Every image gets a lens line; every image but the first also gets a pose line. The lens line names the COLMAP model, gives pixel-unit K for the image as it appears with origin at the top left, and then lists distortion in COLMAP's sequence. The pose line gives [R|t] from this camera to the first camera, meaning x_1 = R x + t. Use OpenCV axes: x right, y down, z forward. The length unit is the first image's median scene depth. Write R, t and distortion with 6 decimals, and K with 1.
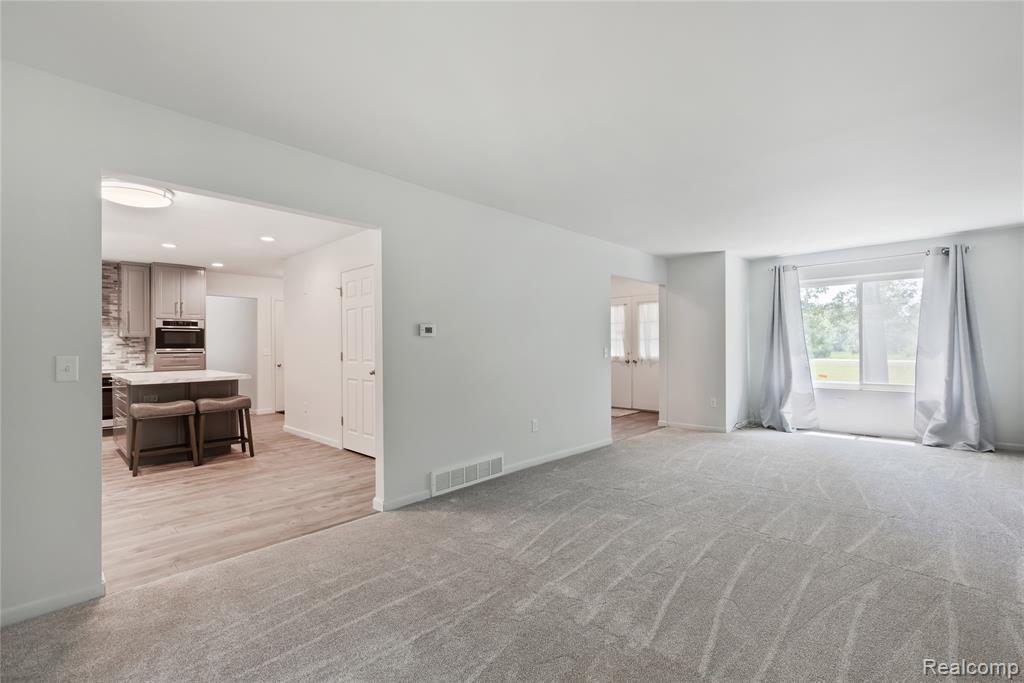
lens RADIAL K [[450.8, 0, 507.0], [0, 450.8, 345.5], [0, 0, 1]] dist [-0.000515, 0.000518]
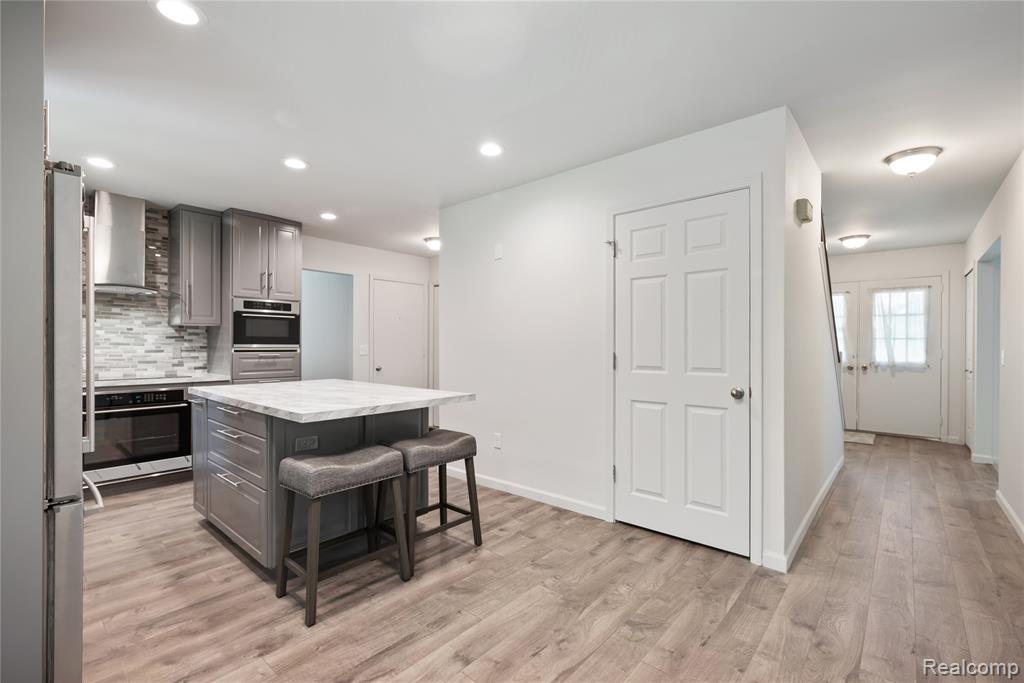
lens RADIAL K [[450.8, 0, 514.8], [0, 450.8, 347.1], [0, 0, 1]] dist [-0.000515, 0.000518]
pose [[0.998640, 0.010071, 0.051164, -0.403579], [-0.010360, 0.999932, 0.005386, 0.003351], [-0.051106, -0.005909, 0.998676, 0.334631]]
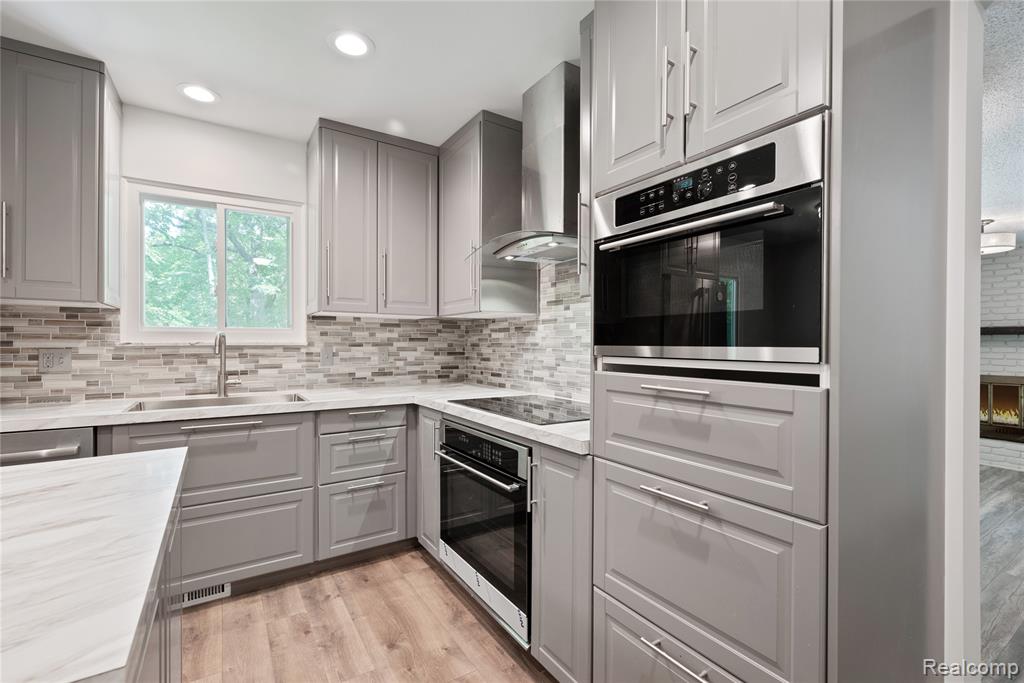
lens RADIAL K [[450.8, 0, 510.9], [0, 450.8, 346.5], [0, 0, 1]] dist [-0.000515, 0.000518]
pose [[-0.235762, 0.014732, -0.971699, -0.555659], [0.006107, 0.999888, 0.013677, 0.004270], [0.971792, -0.002710, -0.235825, 0.982215]]
